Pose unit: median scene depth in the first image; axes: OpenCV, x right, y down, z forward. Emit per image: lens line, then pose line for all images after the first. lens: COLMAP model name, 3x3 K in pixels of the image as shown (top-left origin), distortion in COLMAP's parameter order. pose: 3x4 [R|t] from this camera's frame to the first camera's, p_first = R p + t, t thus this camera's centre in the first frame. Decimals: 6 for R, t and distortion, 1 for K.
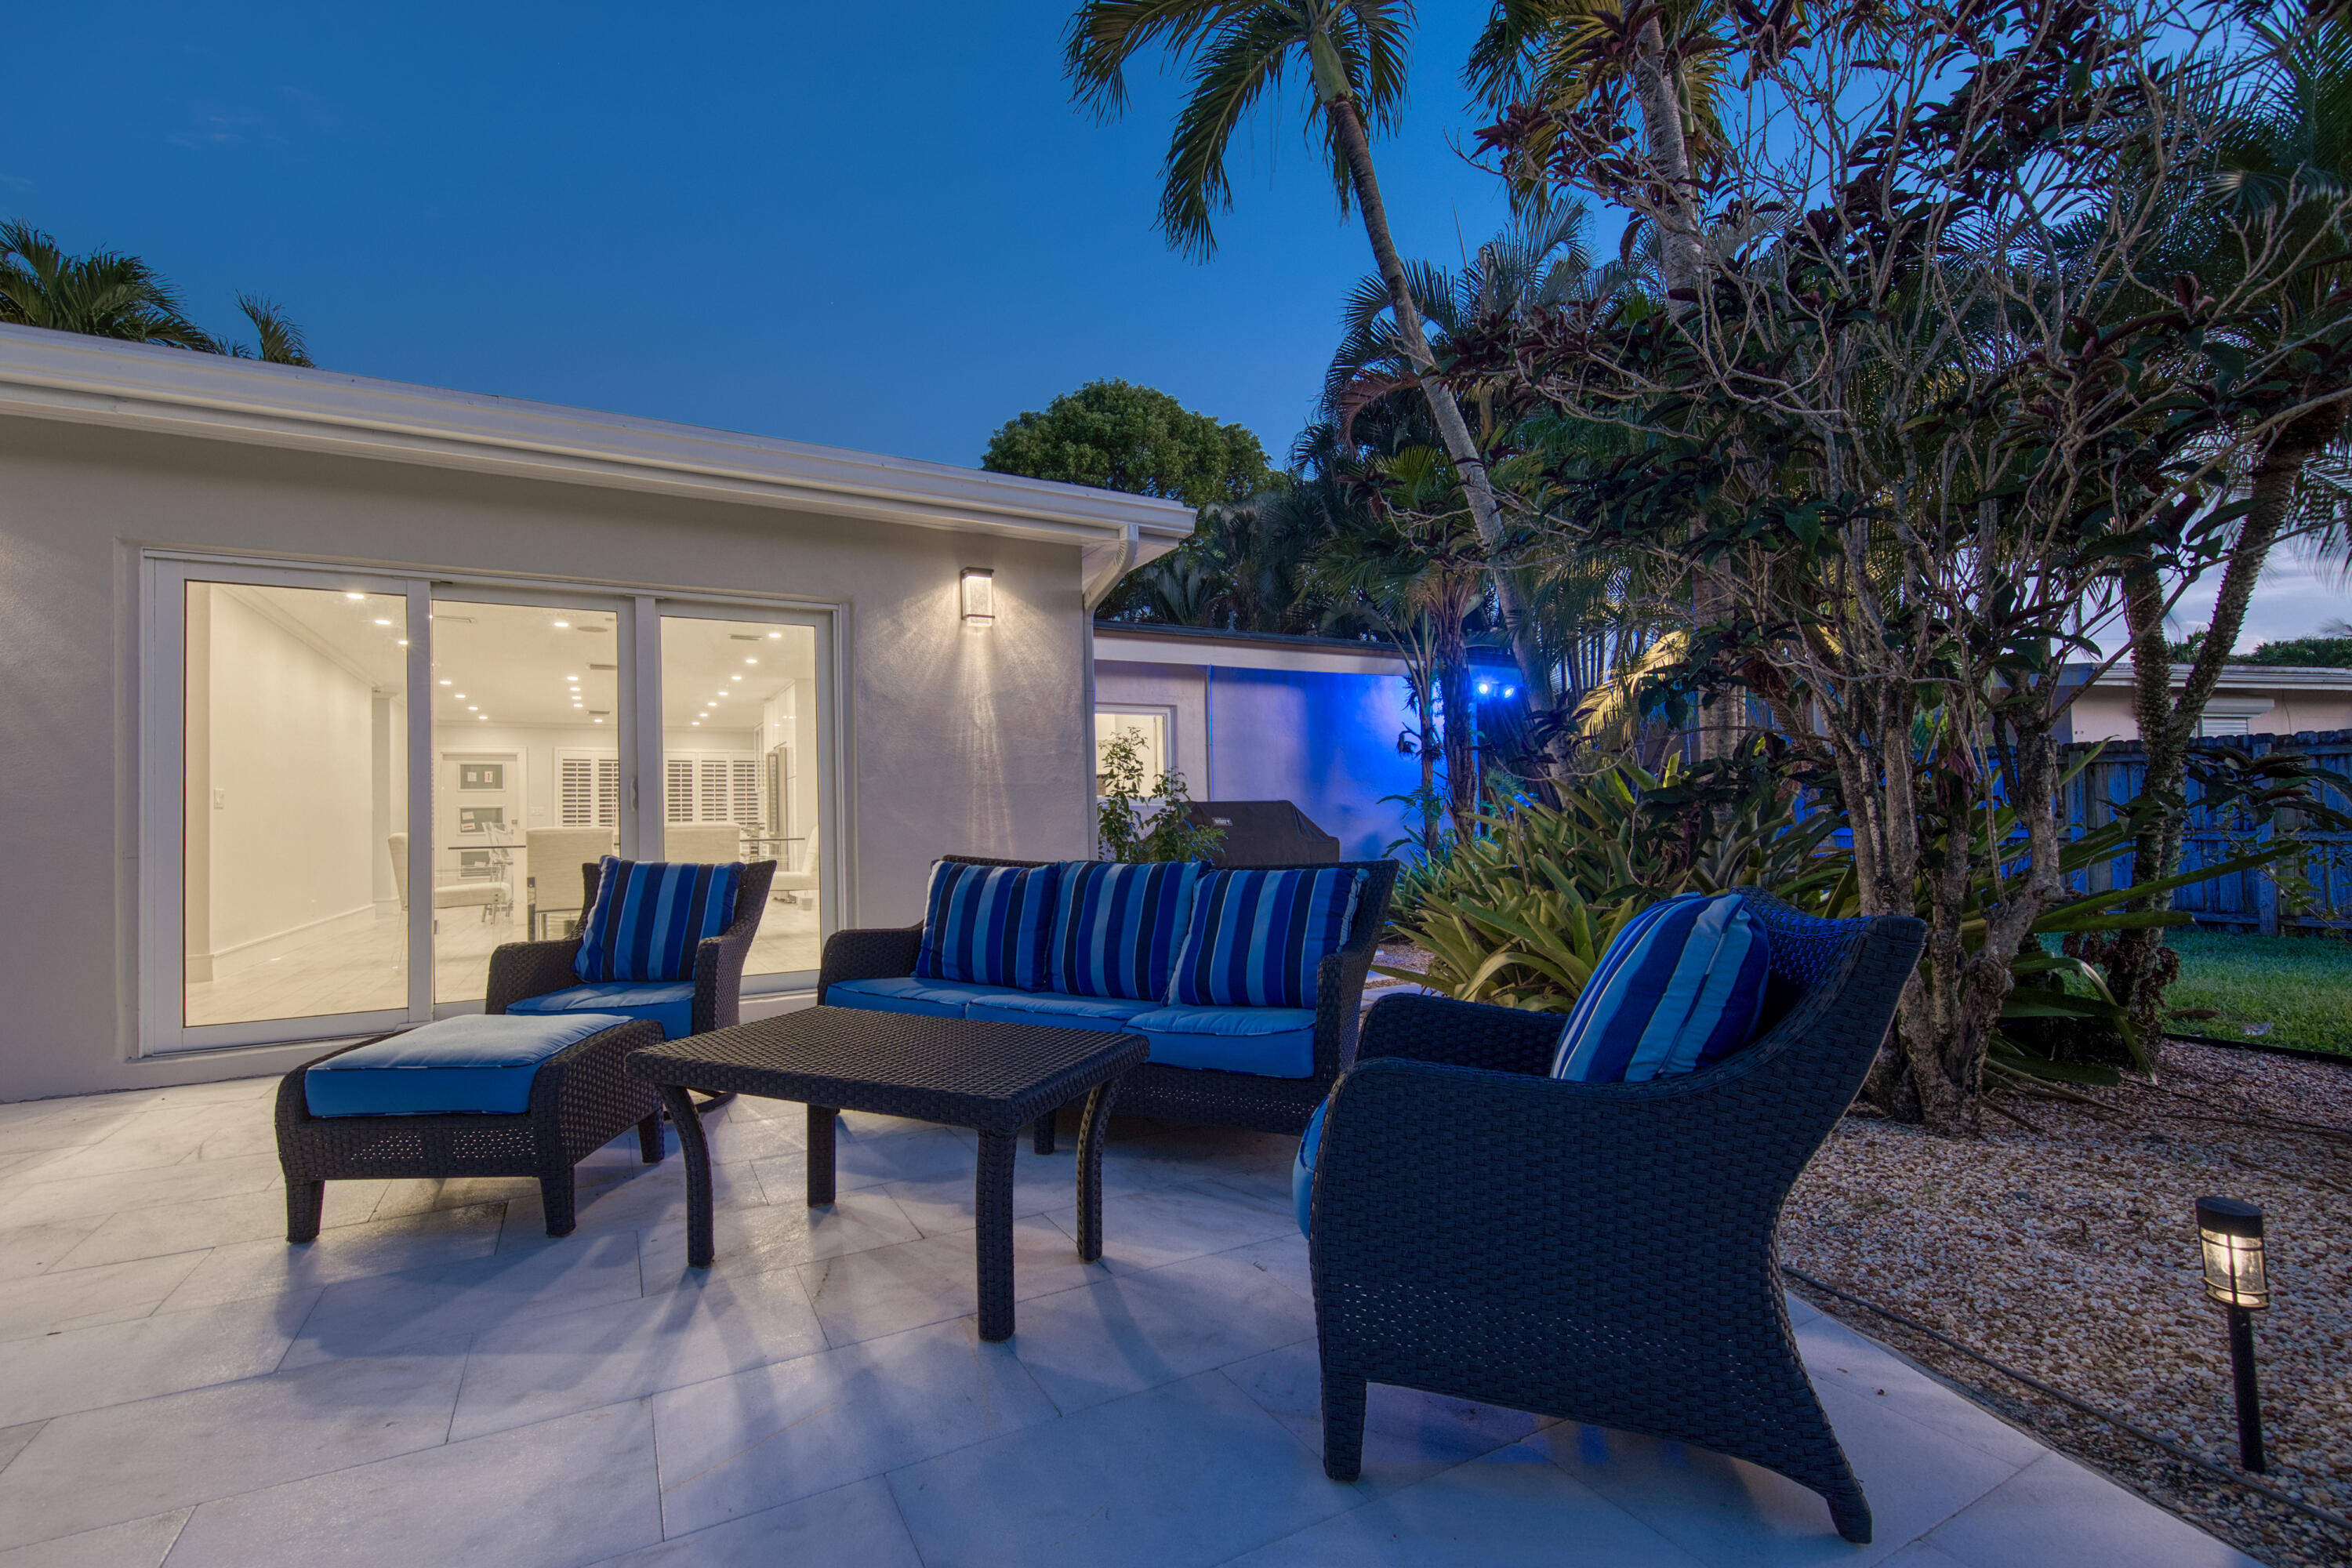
lens RADIAL K [[1001.4, 0, 1130.4], [0, 1001.4, 791.8], [0, 0, 1]] dist [0.024013, -0.000036]
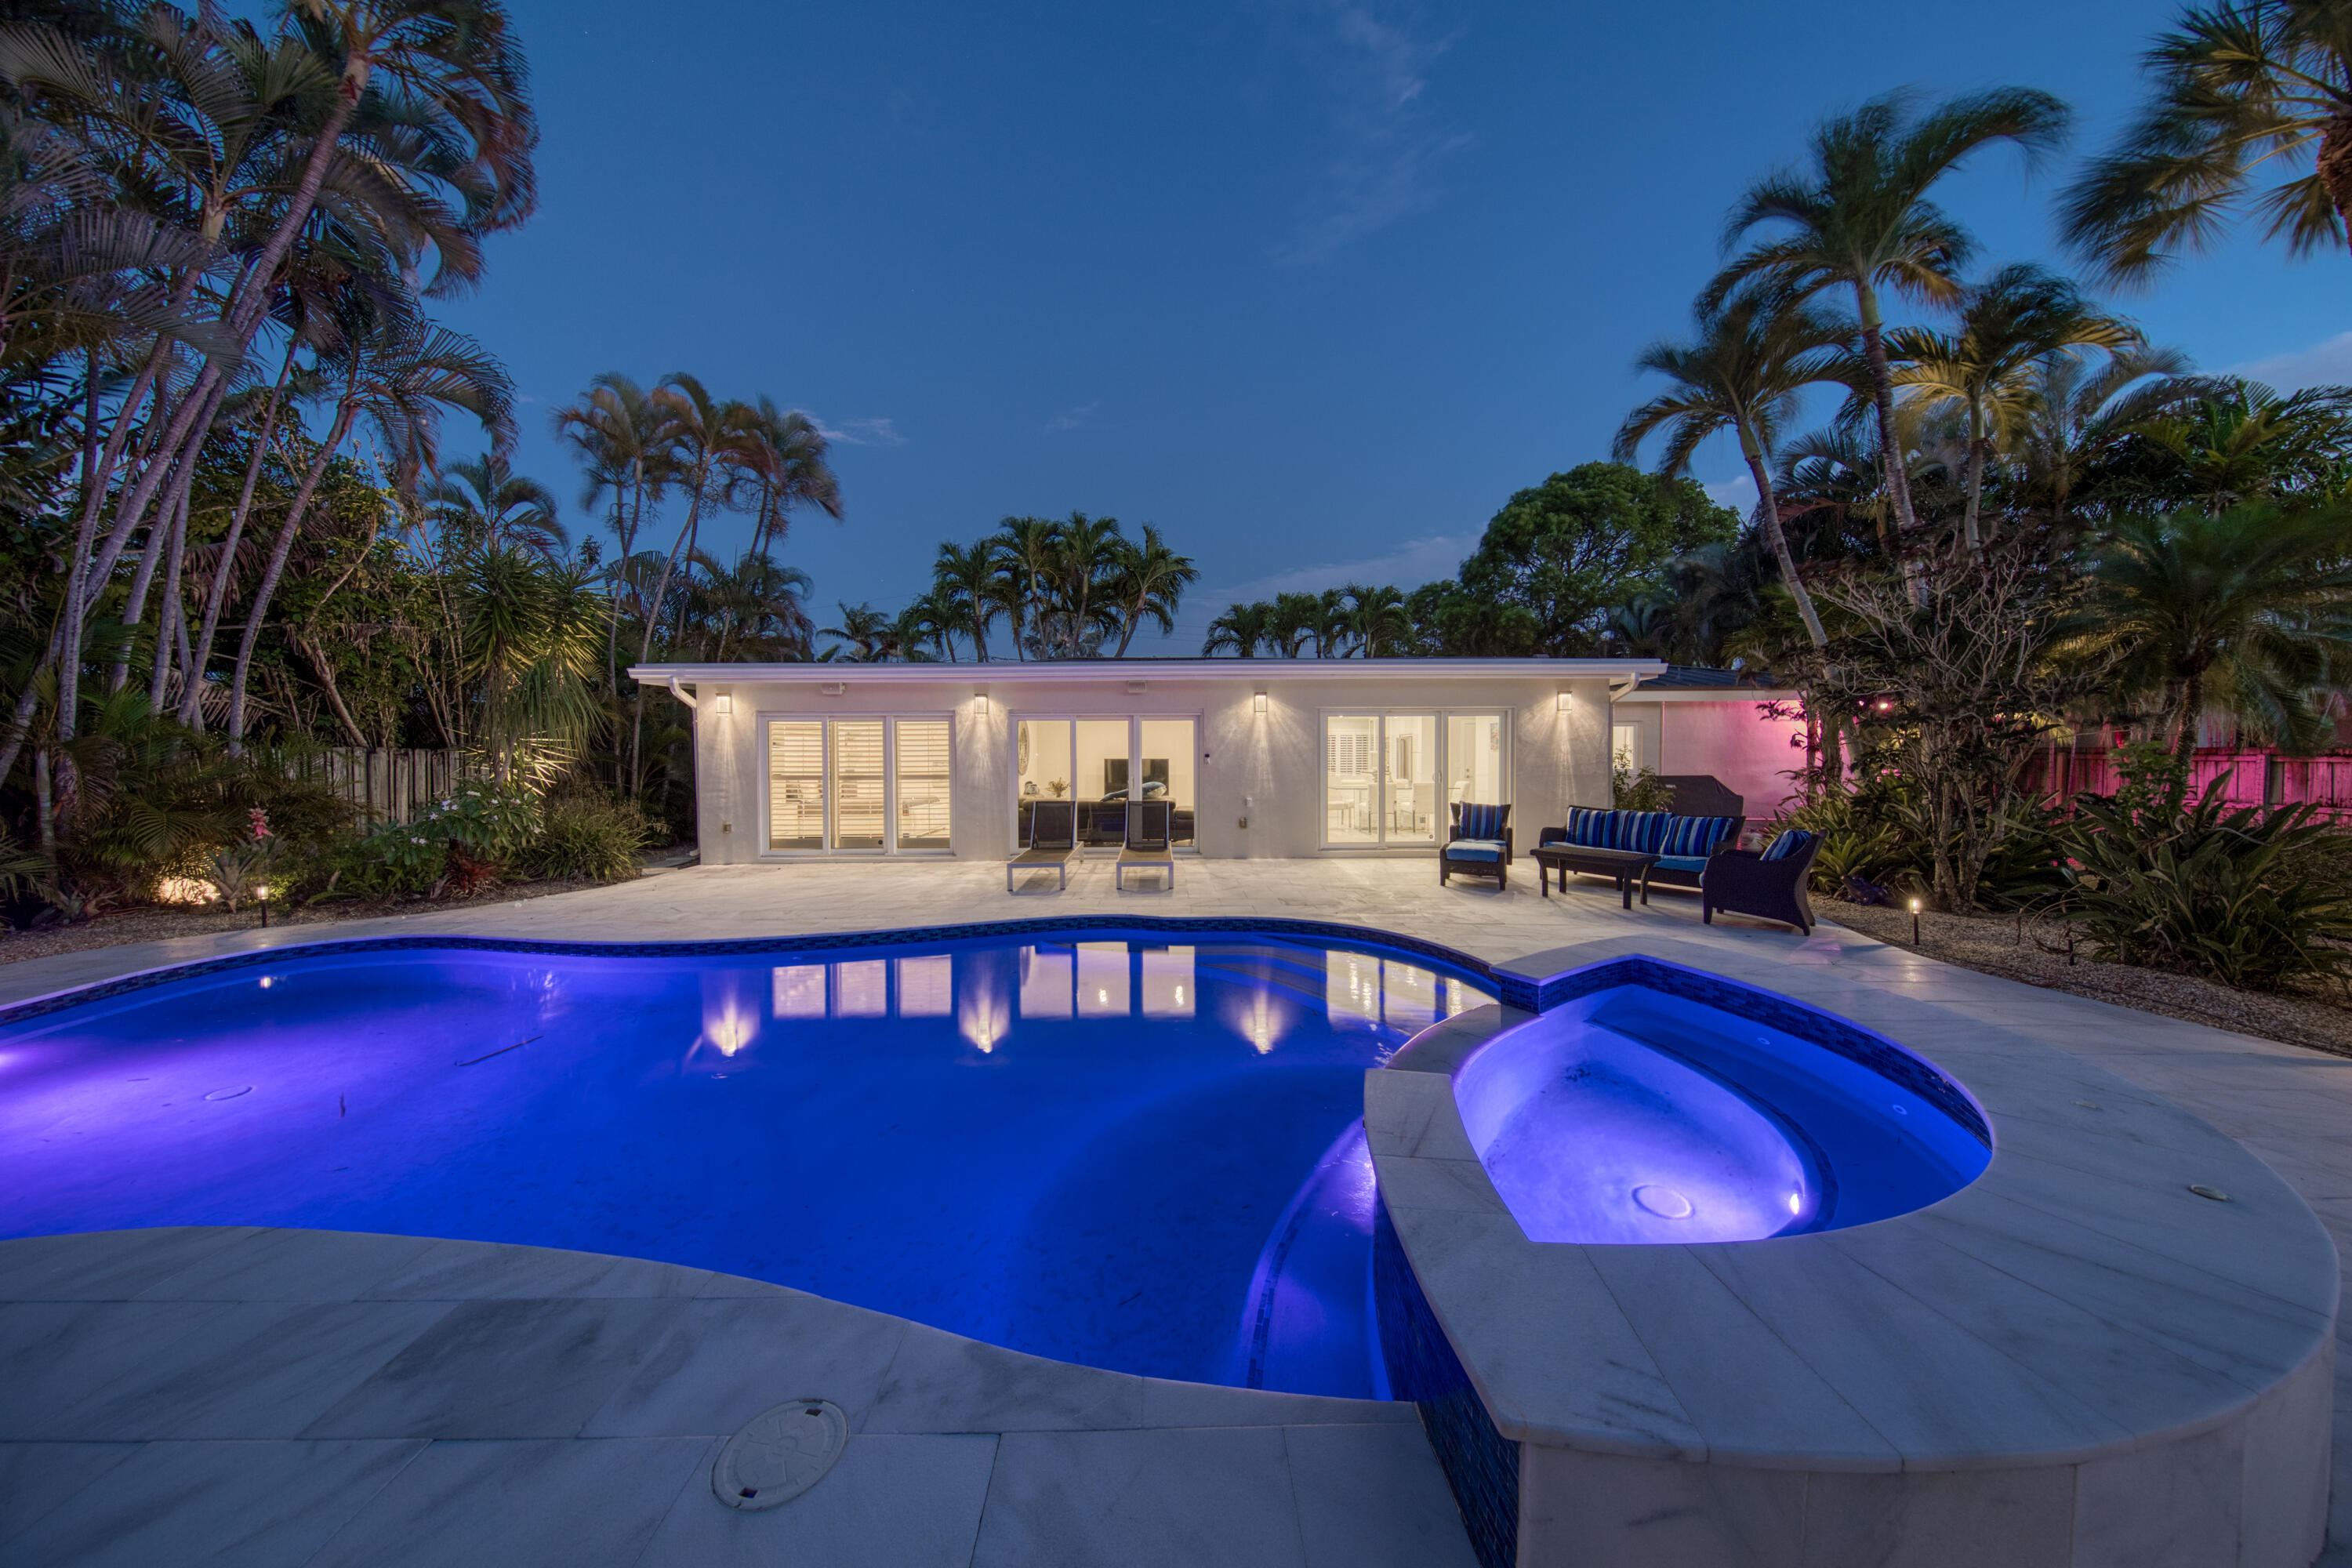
lens RADIAL K [[764.8, 0, 1169.0], [0, 764.8, 769.5], [0, 0, 1]] dist [-0.001030, -0.000032]
pose [[0.890141, 0.027772, -0.454839, -0.109210], [-0.002371, 0.998410, 0.056323, -0.088729], [0.455680, -0.049057, 0.888791, -0.828697]]
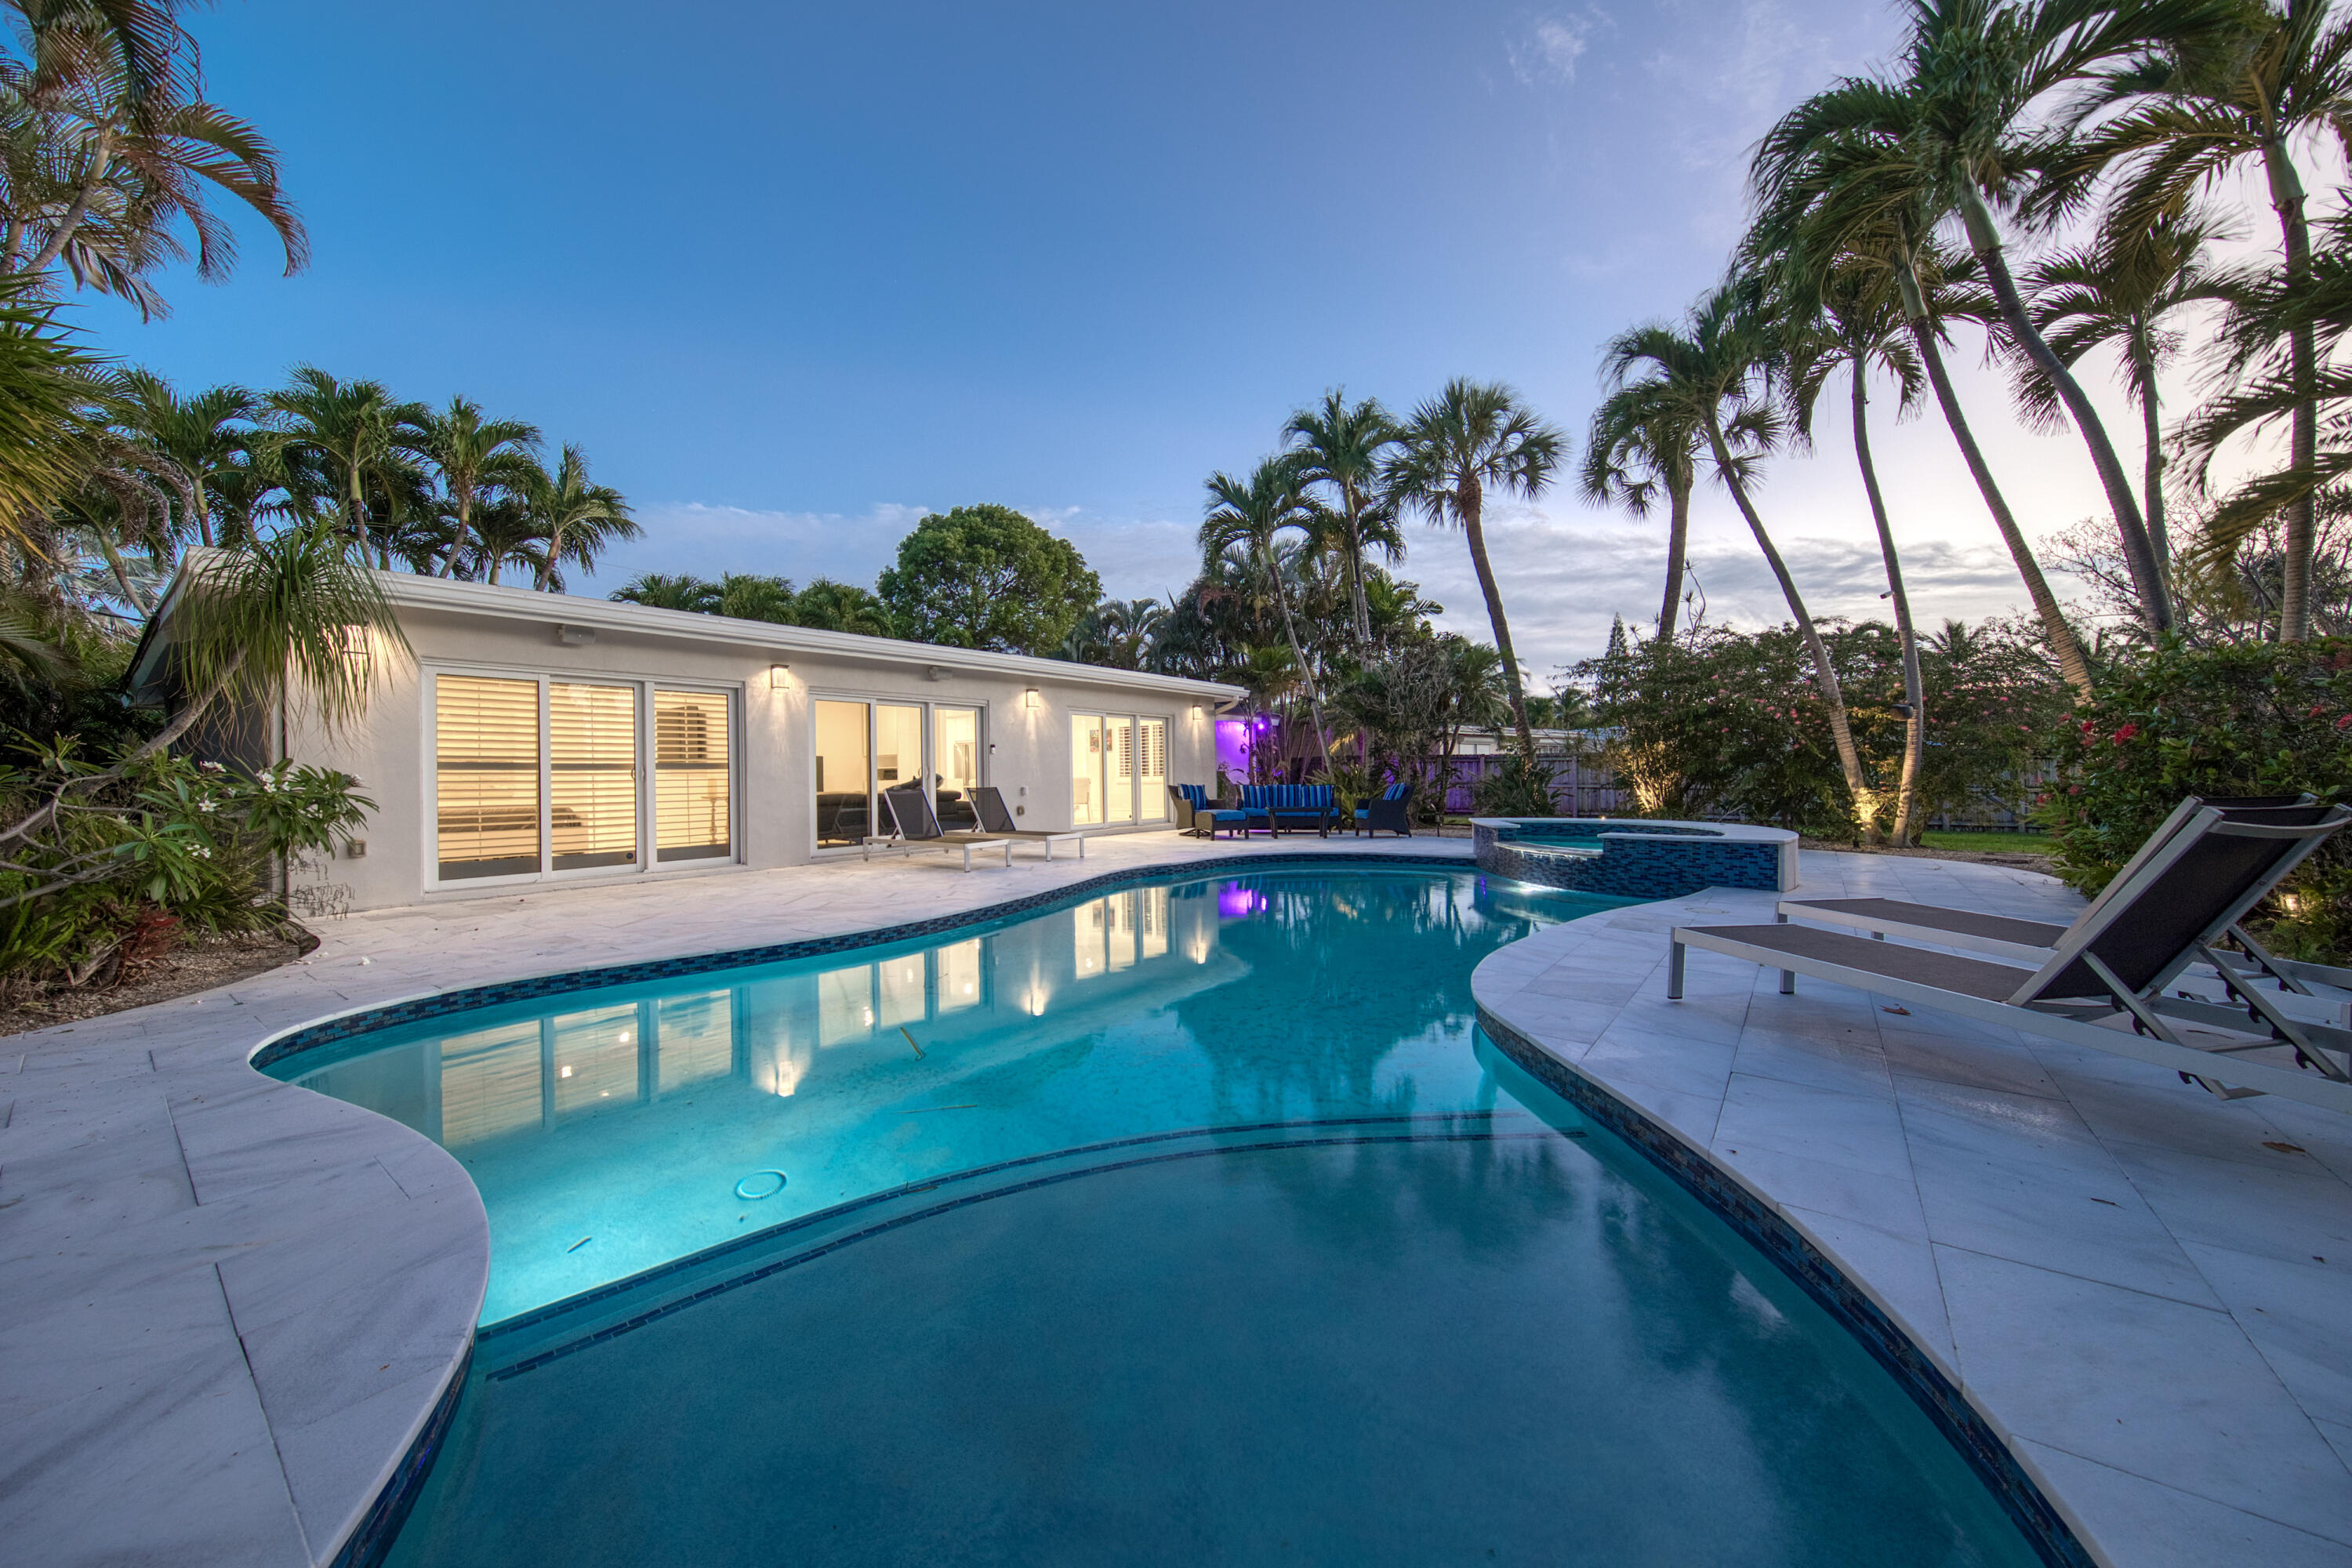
lens RADIAL K [[857.1, 0, 1221.1], [0, 857.1, 768.1], [0, 0, 1]] dist [-0.002425, -0.000357]
pose [[0.885154, 0.012869, 0.465120, -1.010729], [-0.017667, 0.999826, 0.005958, -0.014774], [-0.464962, -0.013491, 0.885228, -1.172058]]
